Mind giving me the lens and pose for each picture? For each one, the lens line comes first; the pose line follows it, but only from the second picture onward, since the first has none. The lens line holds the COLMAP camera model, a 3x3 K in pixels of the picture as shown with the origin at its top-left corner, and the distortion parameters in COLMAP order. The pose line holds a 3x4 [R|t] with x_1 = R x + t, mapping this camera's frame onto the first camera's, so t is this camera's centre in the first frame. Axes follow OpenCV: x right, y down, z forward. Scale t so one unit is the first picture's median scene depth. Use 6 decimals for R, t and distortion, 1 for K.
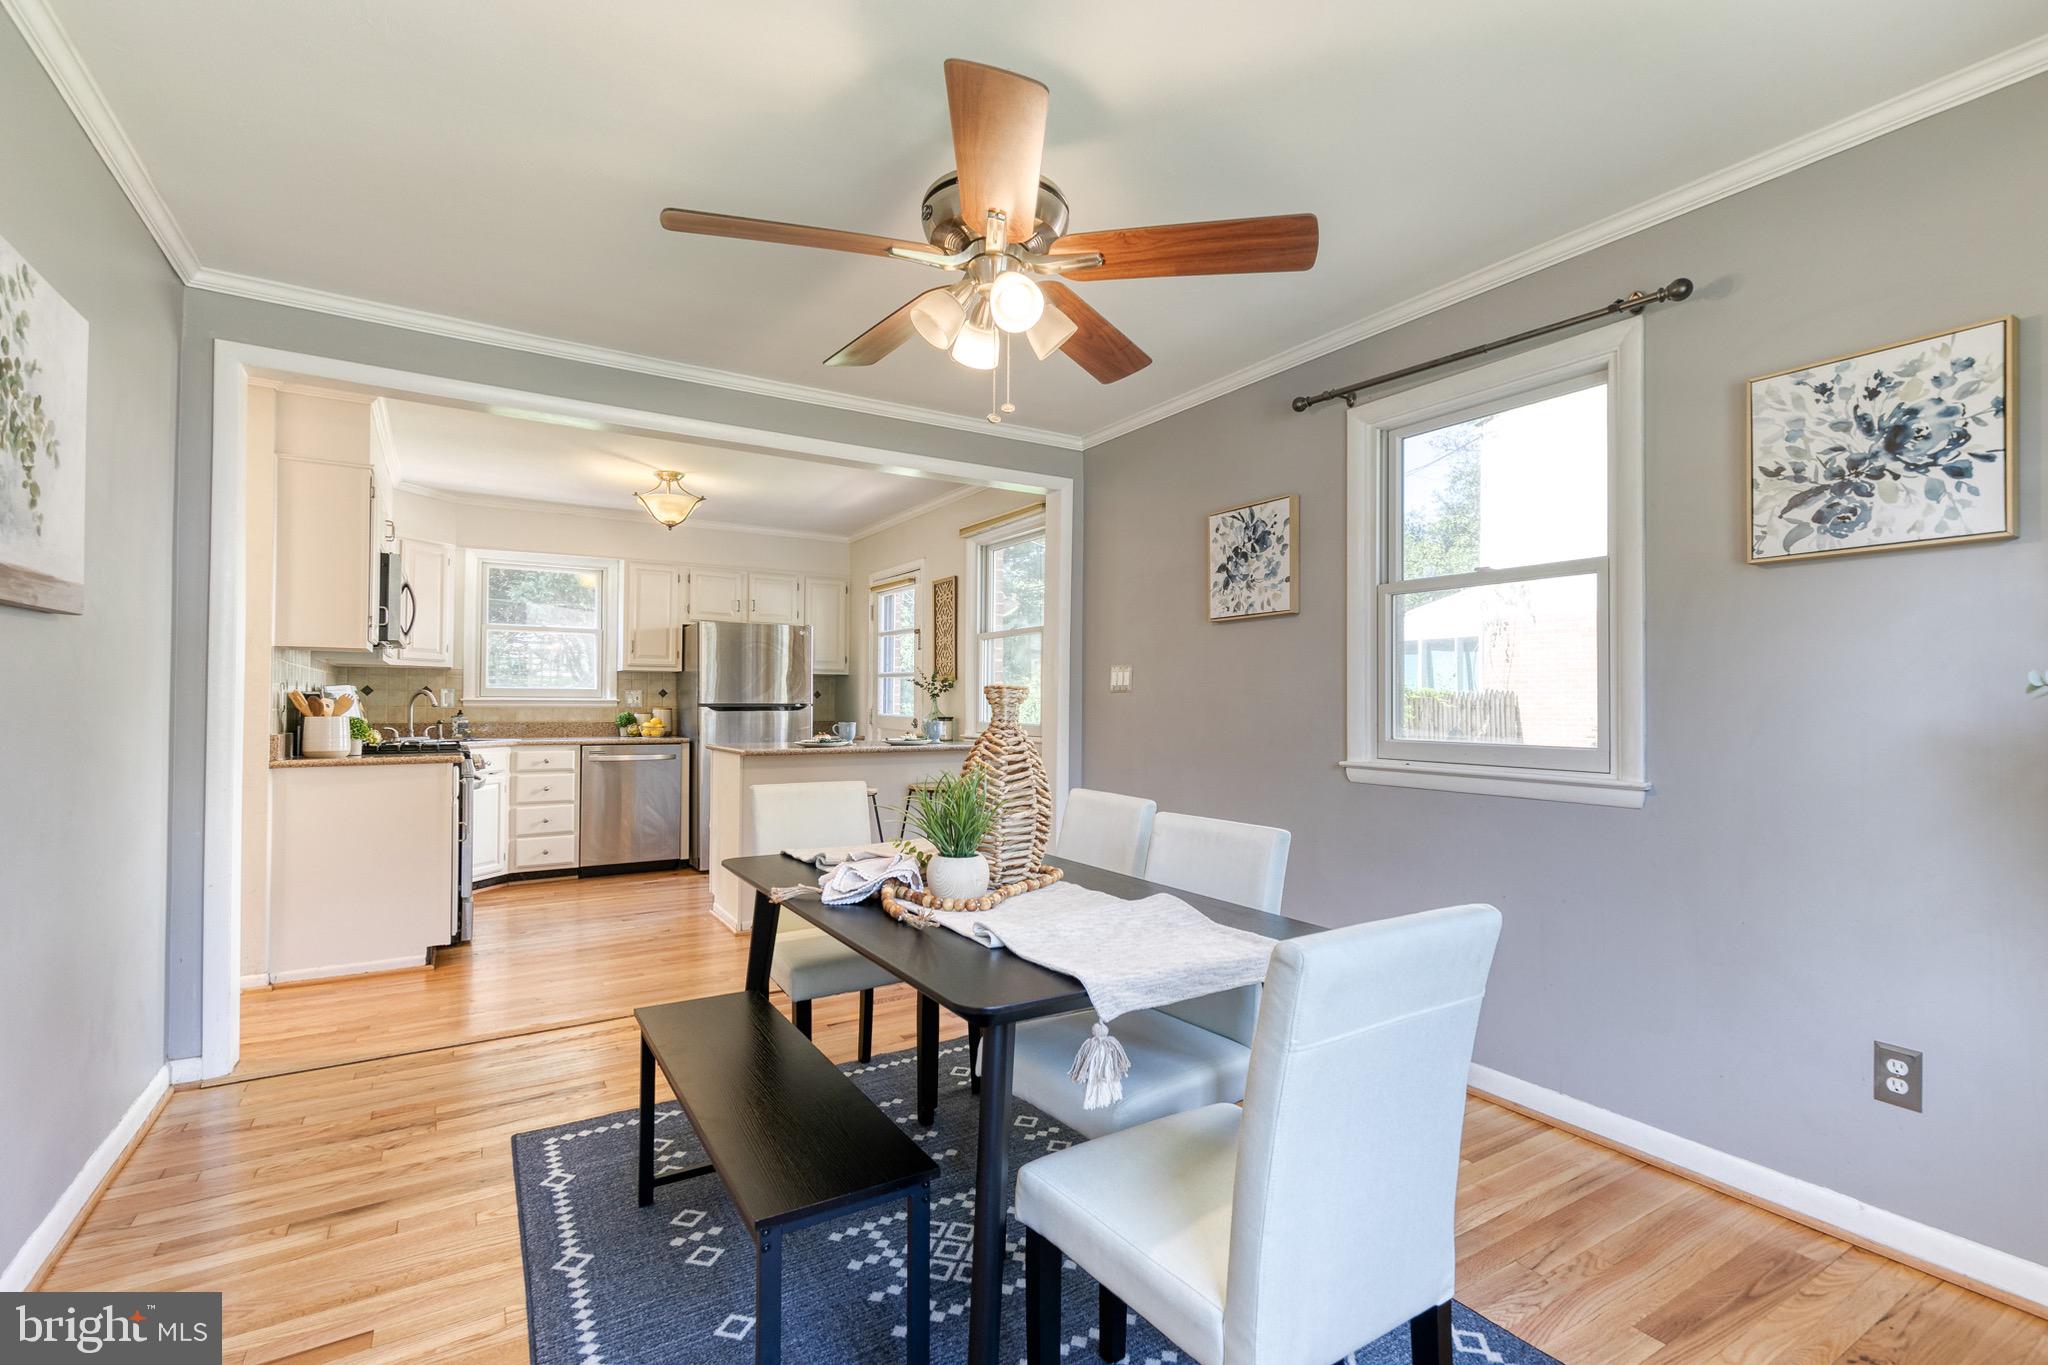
lens RADIAL K [[918.4, 0, 1039.8], [0, 918.4, 687.6], [0, 0, 1]] dist [0.005549, -0.000723]
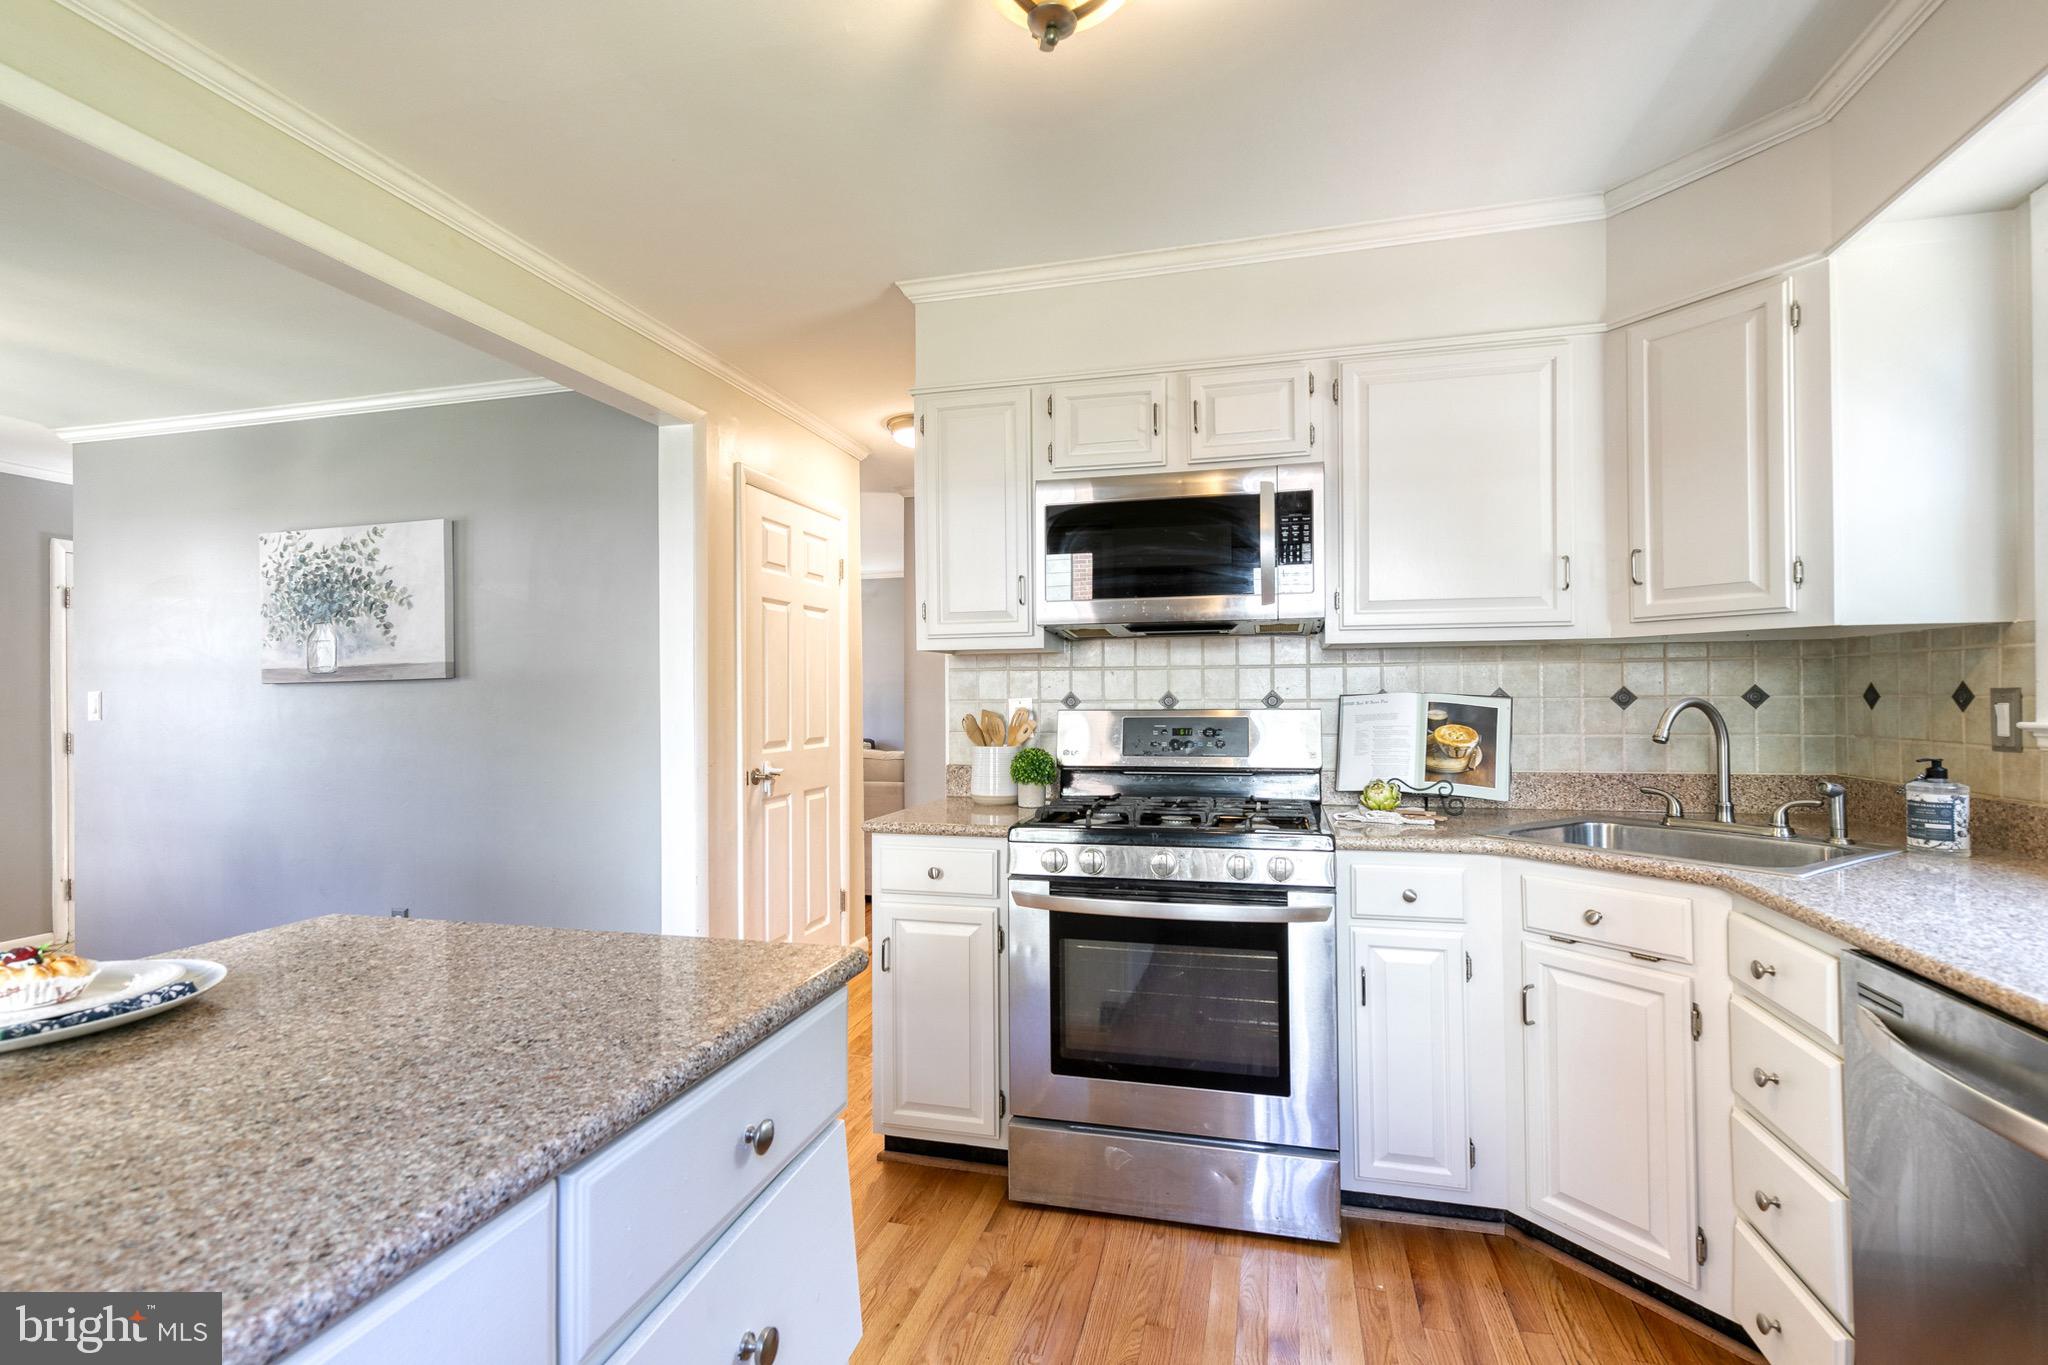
lens RADIAL K [[930.6, 0, 1038.1], [0, 930.6, 689.5], [0, 0, 1]] dist [0.008646, 0.000077]
pose [[-0.729089, -0.001401, -0.684417, -0.270662], [0.018630, 0.999587, -0.021892, 0.003205], [0.684165, -0.028712, -0.728762, 1.376575]]
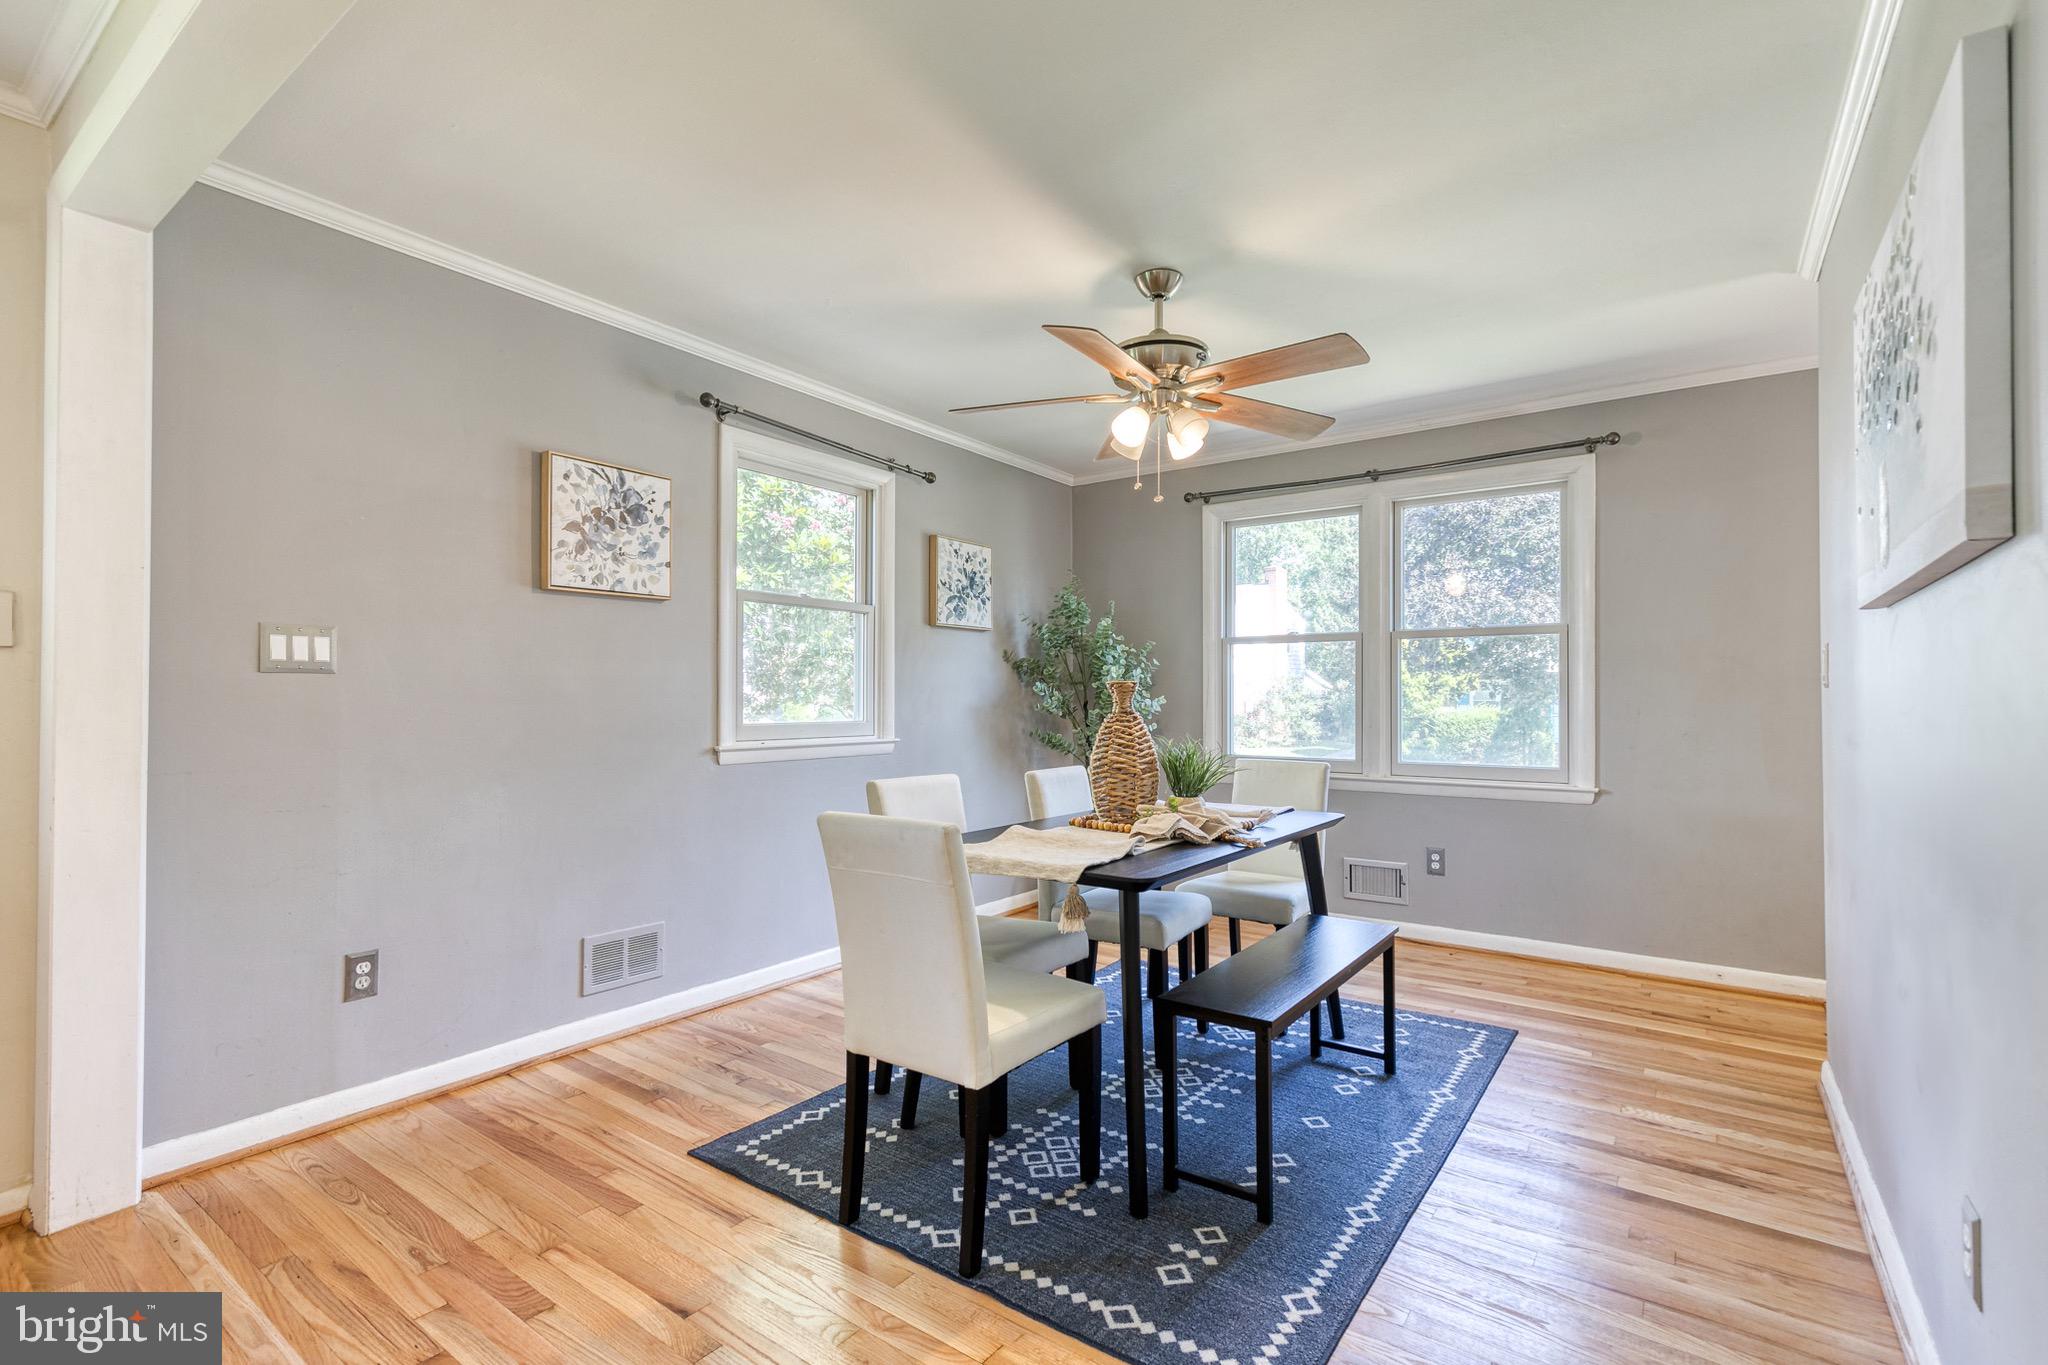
lens RADIAL K [[921.0, 0, 1040.8], [0, 921.0, 685.5], [0, 0, 1]] dist [0.003828, -0.000299]
pose [[-0.380610, 0.008610, 0.924696, -0.586395], [-0.017295, 0.999715, -0.016427, 0.013815], [-0.924574, -0.022245, -0.380352, 0.761336]]
